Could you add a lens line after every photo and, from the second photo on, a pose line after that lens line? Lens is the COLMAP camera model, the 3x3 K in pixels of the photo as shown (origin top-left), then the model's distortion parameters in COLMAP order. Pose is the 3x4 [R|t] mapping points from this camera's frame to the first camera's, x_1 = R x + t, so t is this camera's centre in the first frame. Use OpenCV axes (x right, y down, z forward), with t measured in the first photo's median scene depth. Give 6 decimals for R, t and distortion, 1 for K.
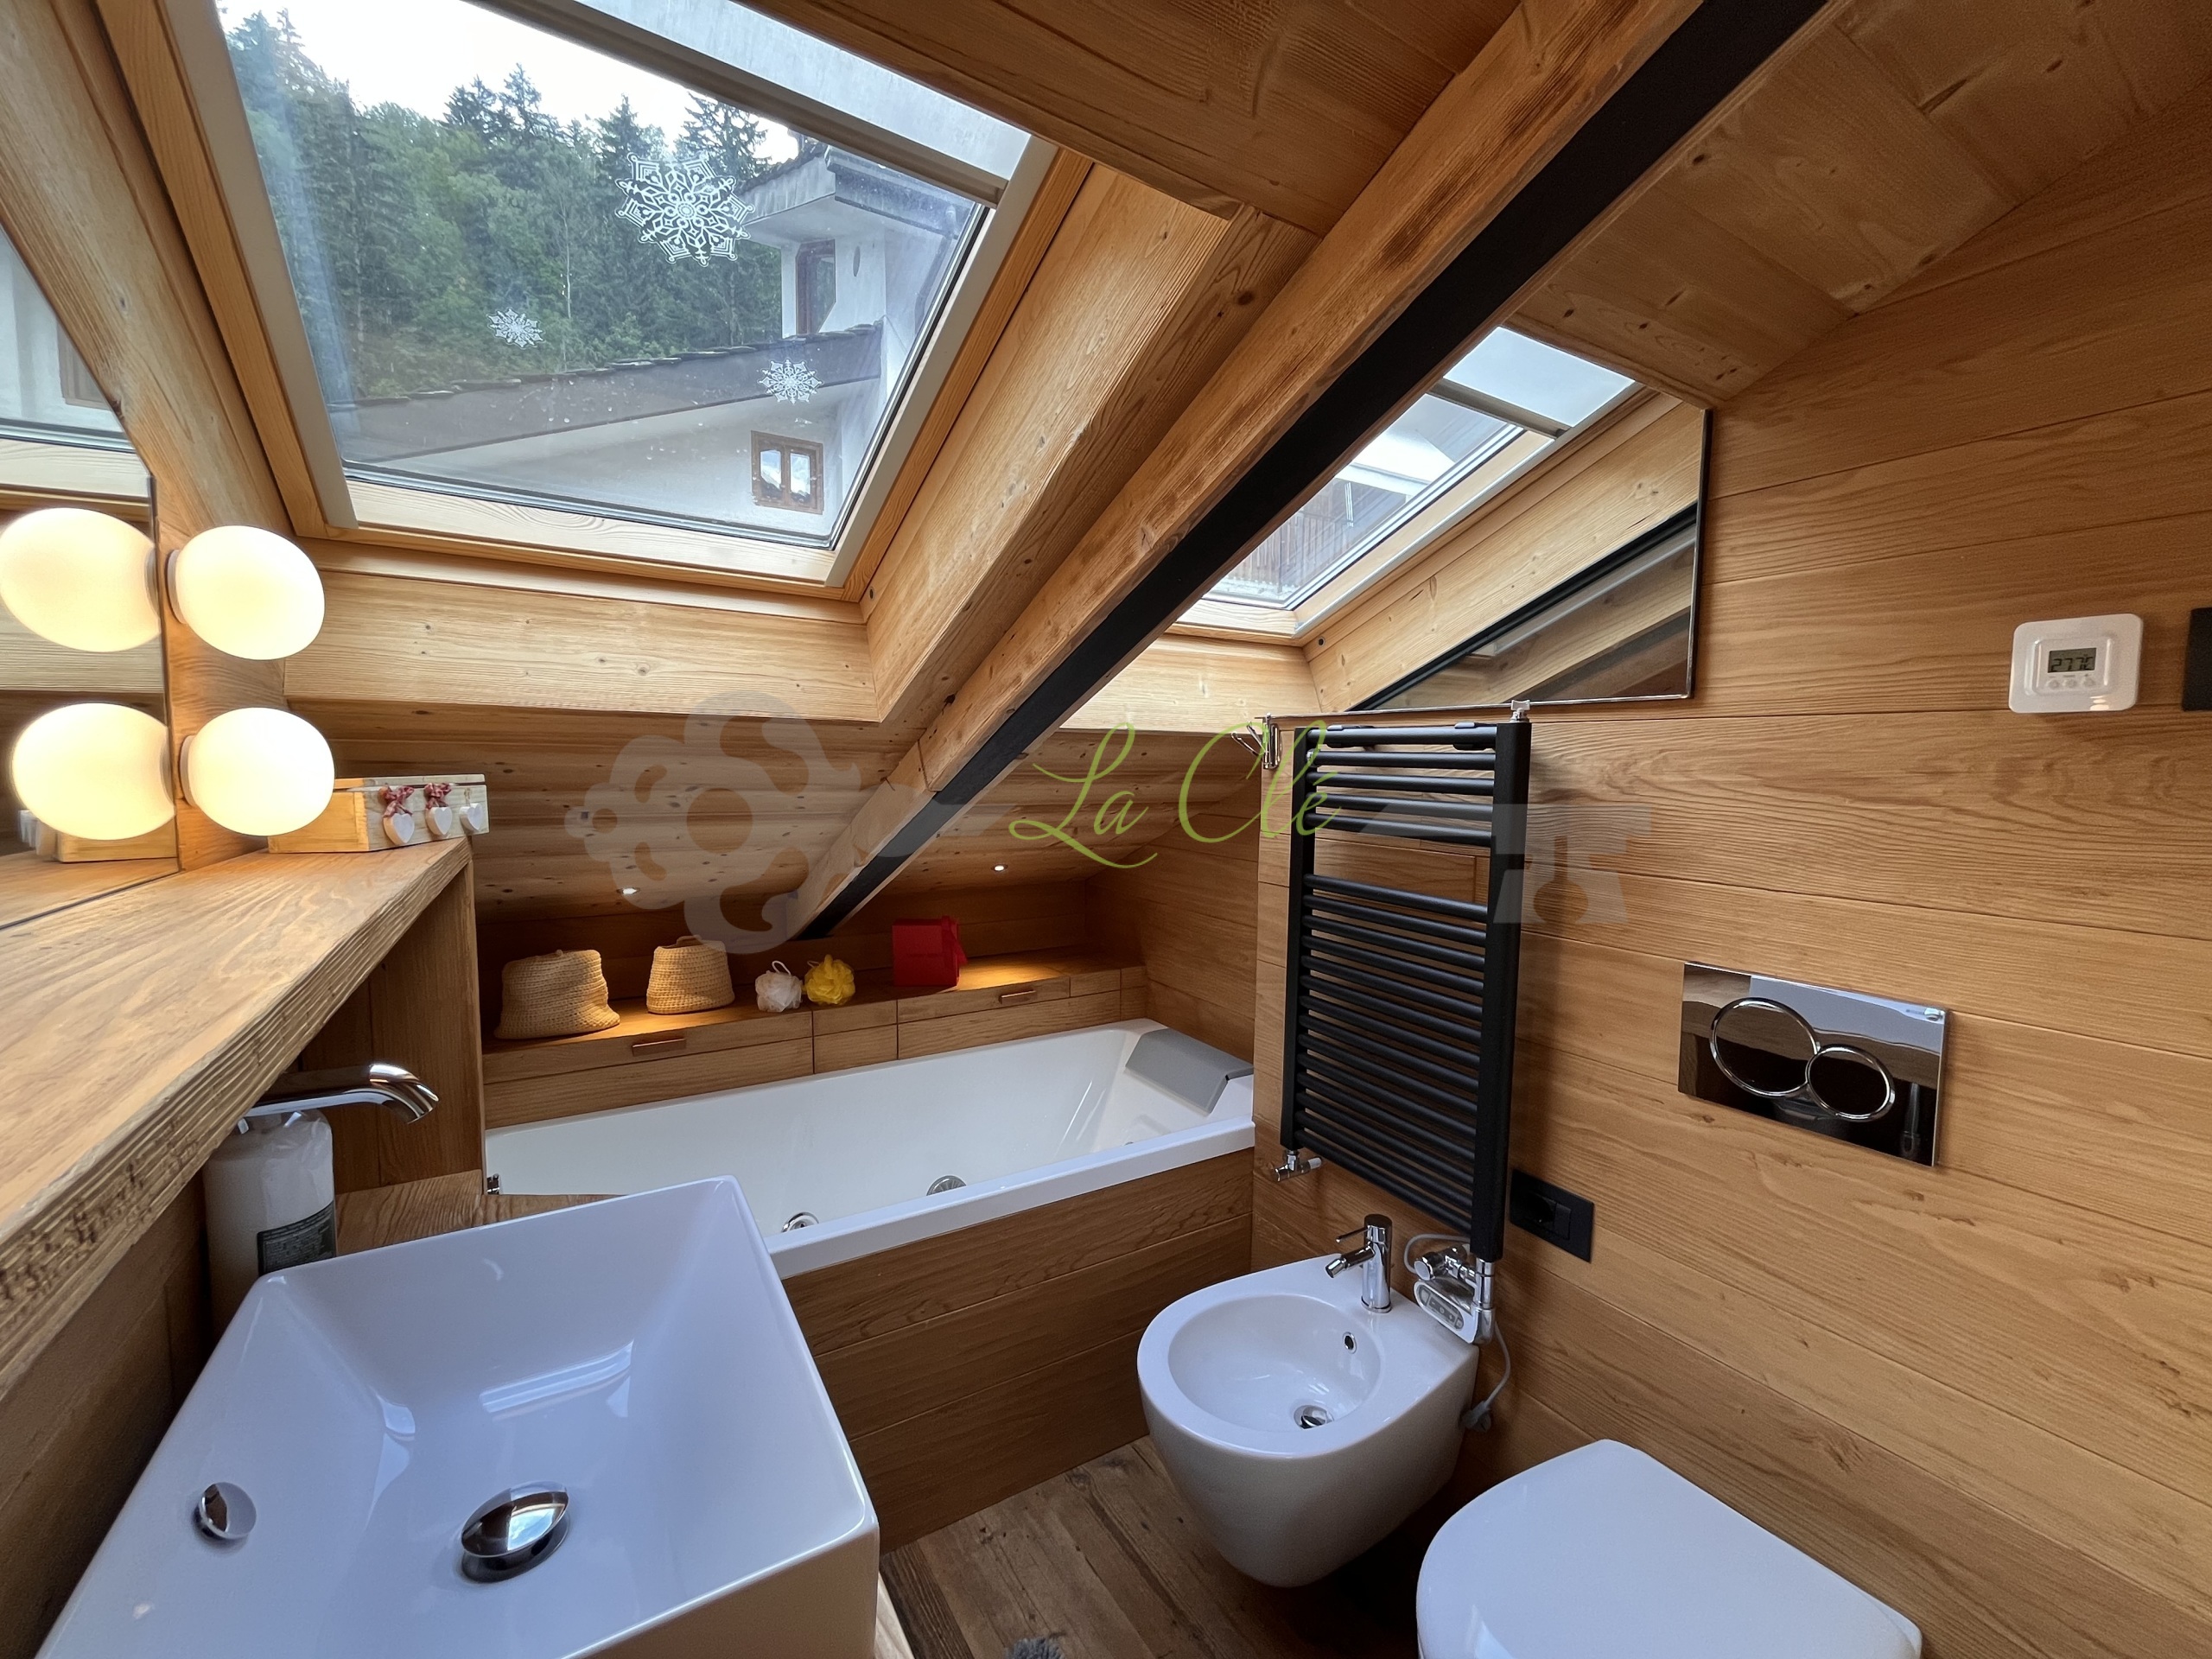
lens RADIAL K [[896.4, 0, 1102.8], [0, 896.4, 832.7], [0, 0, 1]] dist [-0.001684, 0.000245]
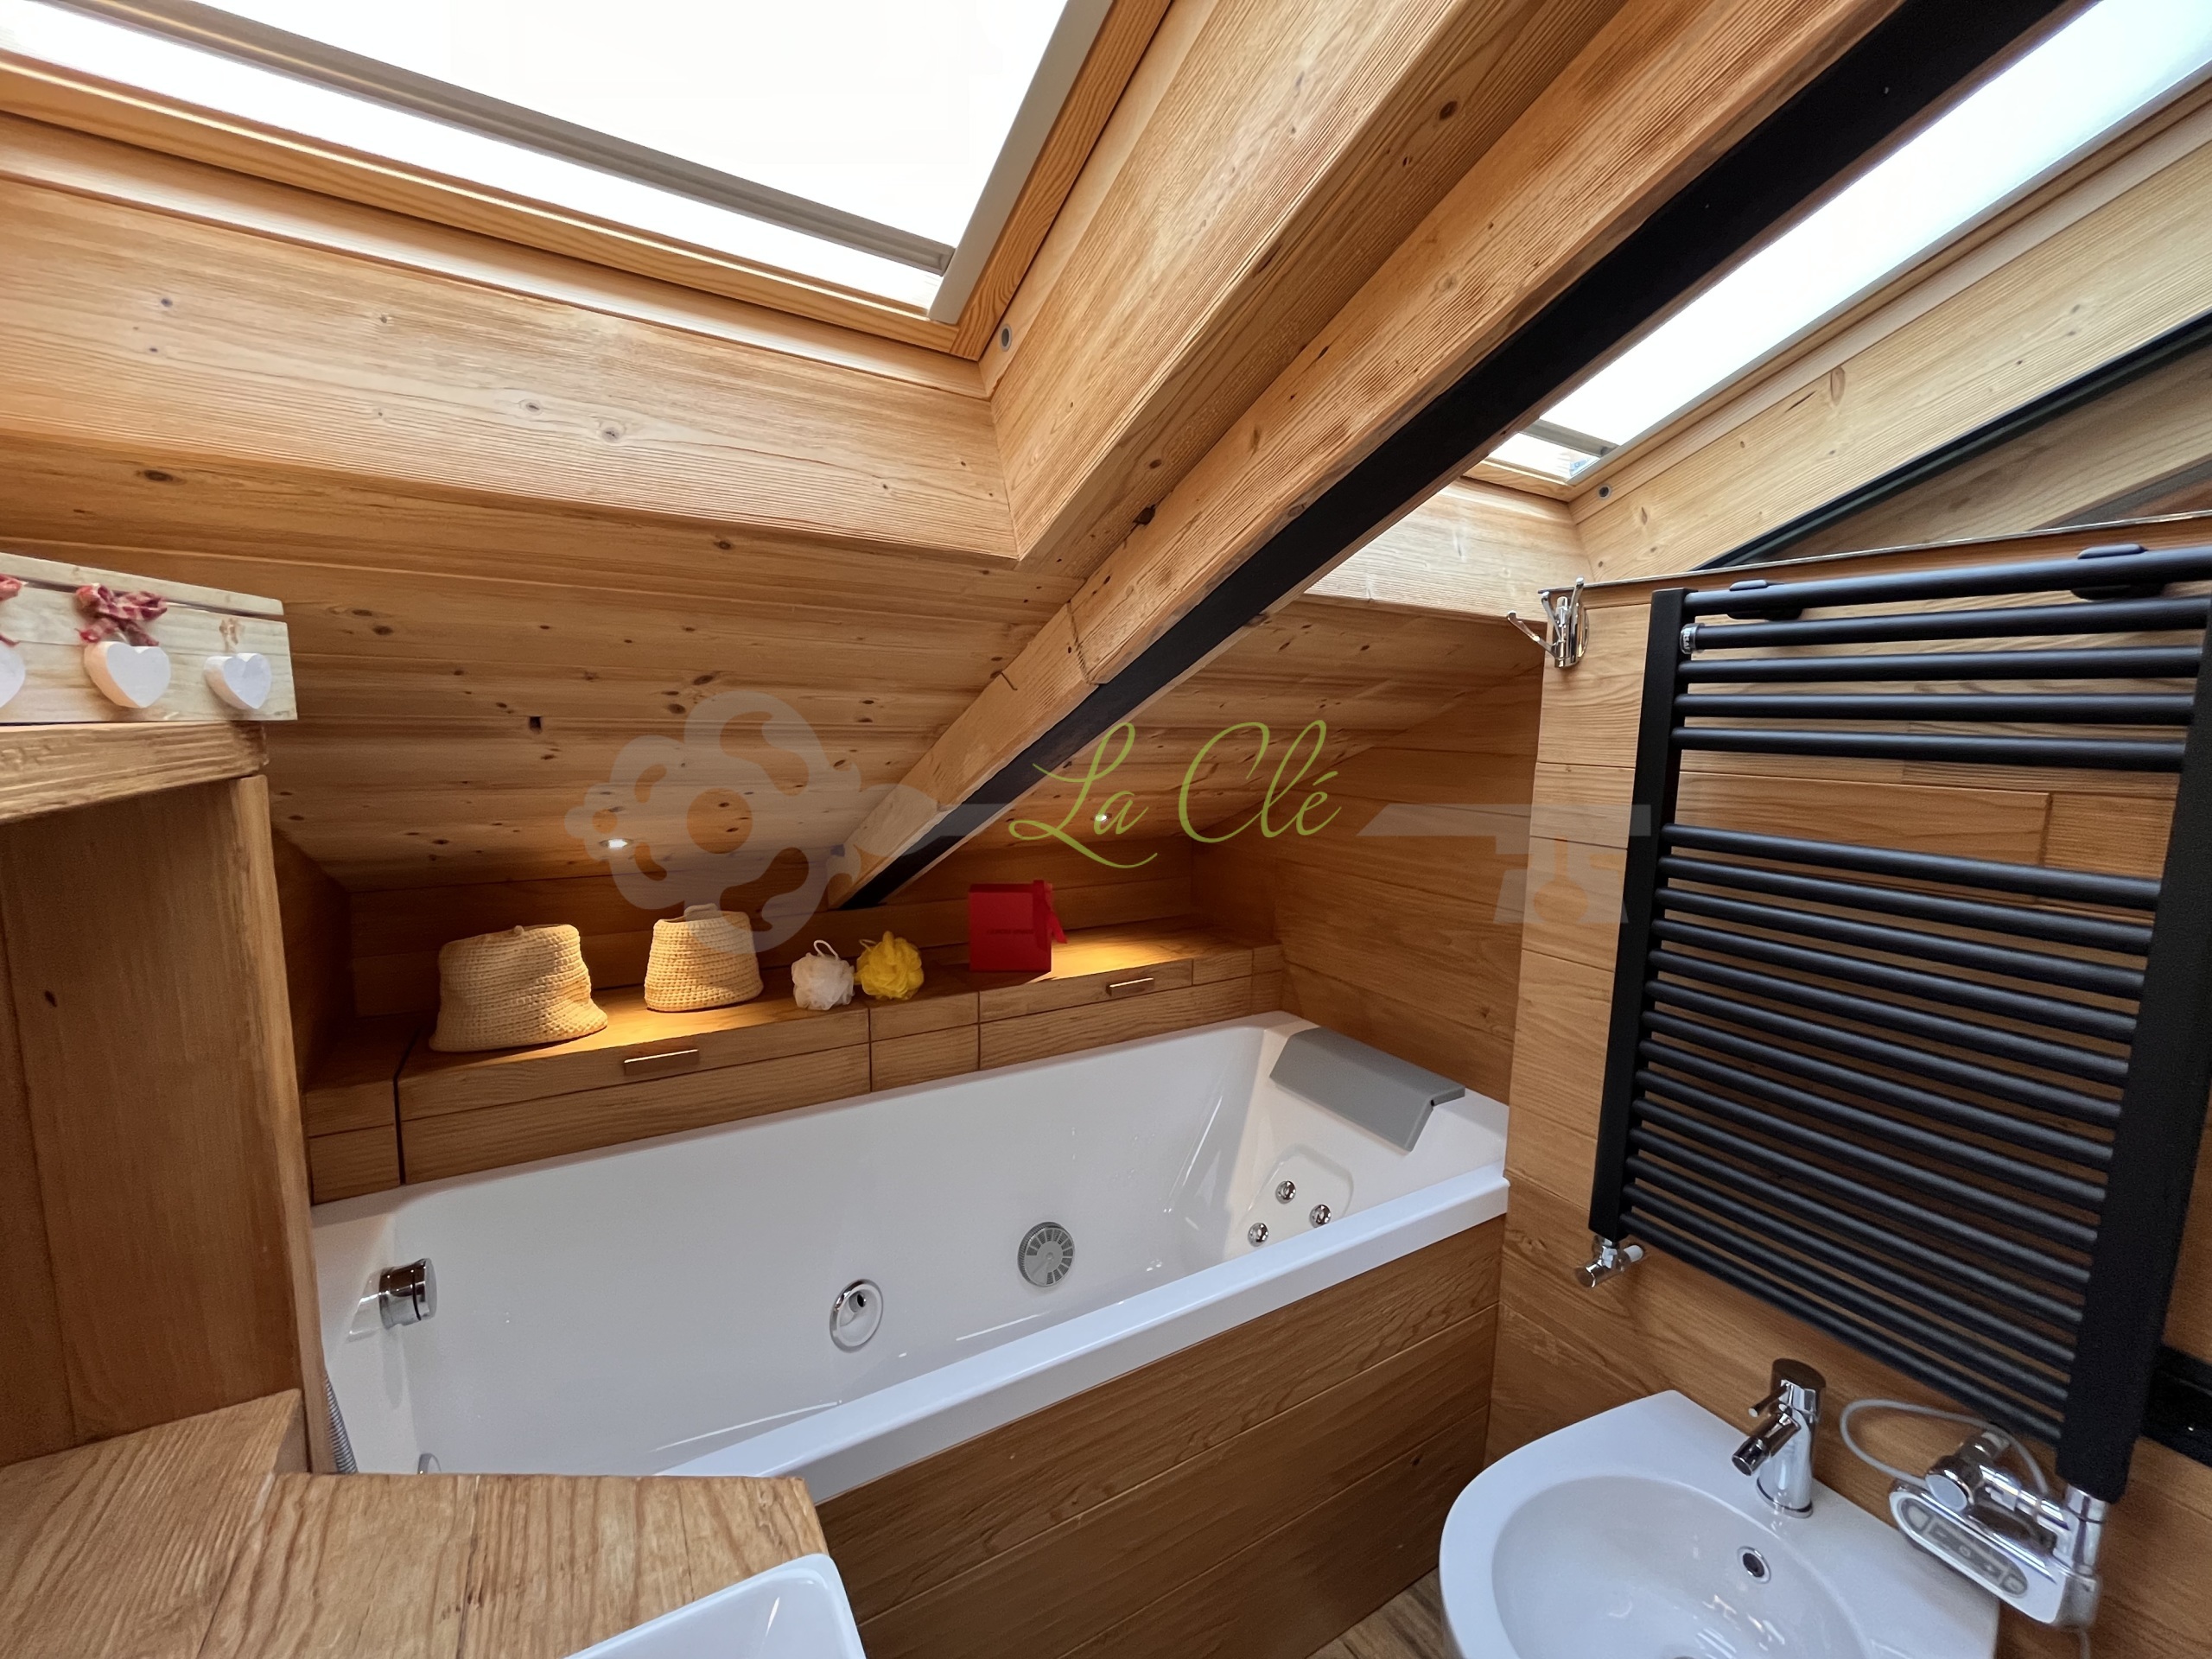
lens RADIAL K [[896.4, 0, 1103.1], [0, 896.4, 832.5], [0, 0, 1]] dist [-0.001684, 0.000245]
pose [[0.999941, 0.007406, -0.007973, -0.165574], [-0.007027, 0.998890, 0.046587, 0.024879], [0.008309, -0.046528, 0.998882, 0.355289]]
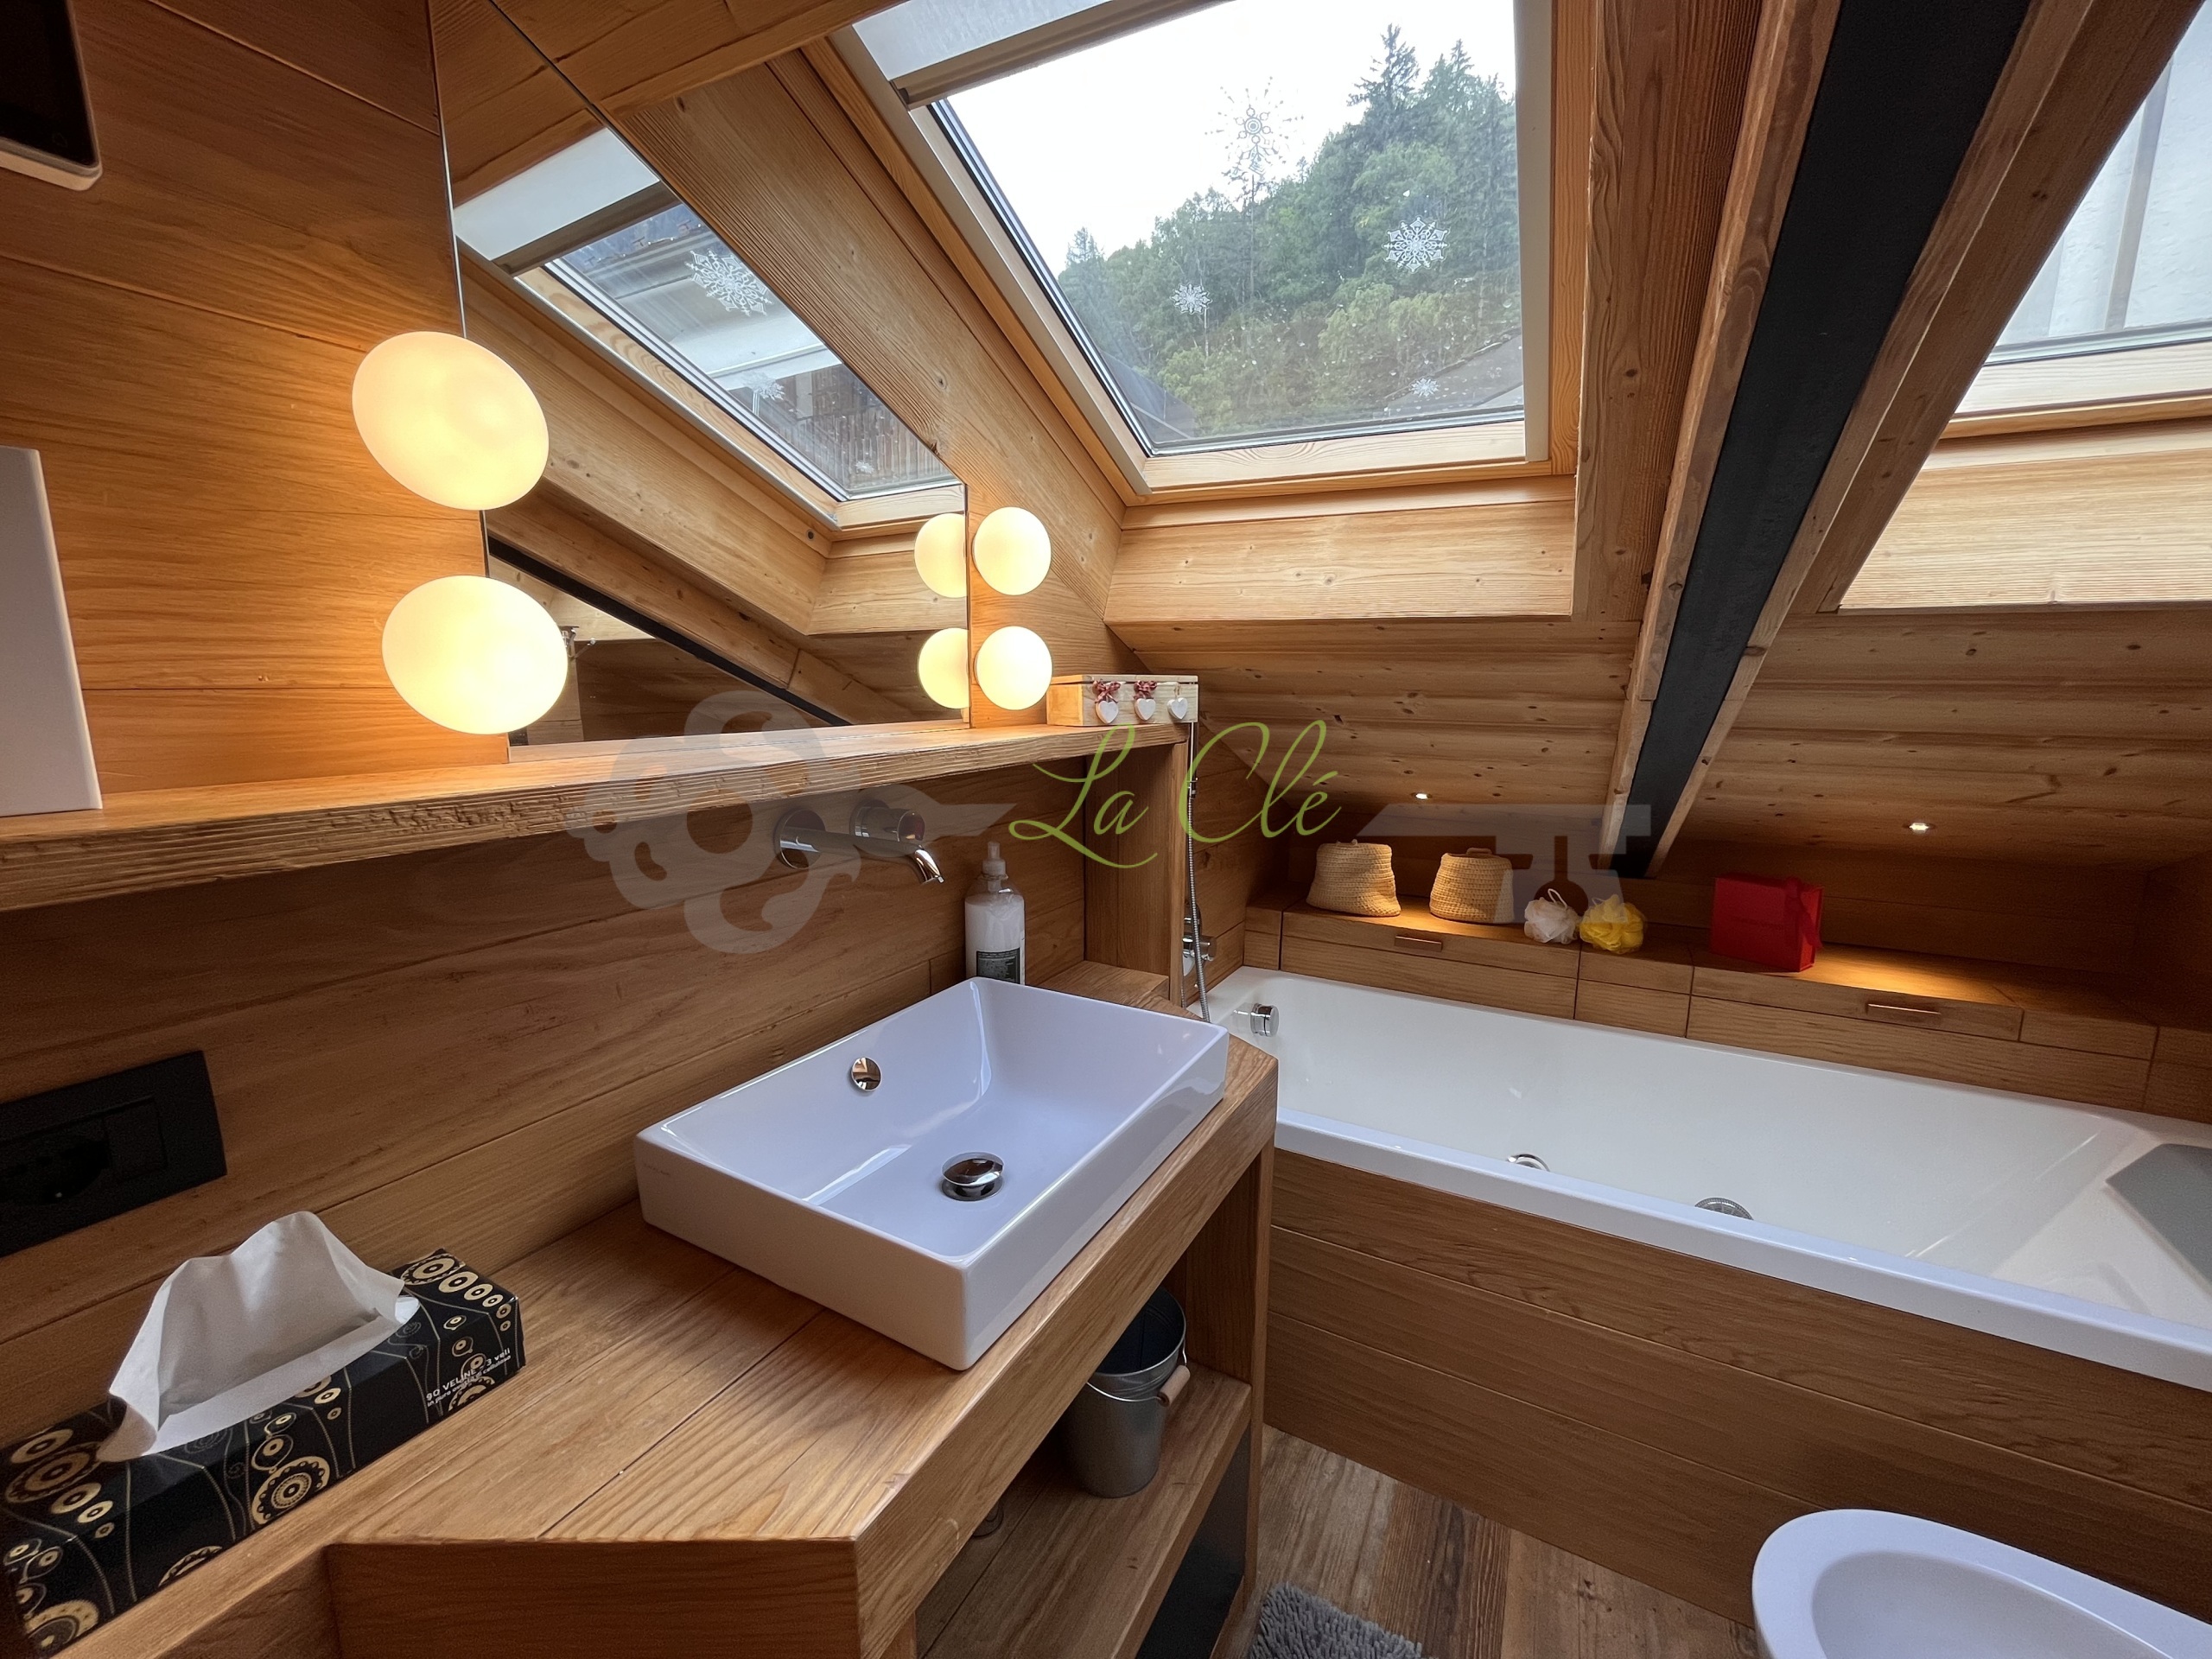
lens RADIAL K [[896.4, 0, 1105.9], [0, 896.4, 832.0], [0, 0, 1]] dist [-0.001684, 0.000245]
pose [[0.497064, 0.140092, -0.856331, 0.252868], [-0.071121, 0.990138, 0.120700, 0.006979], [0.864795, 0.000907, 0.502125, 0.174323]]
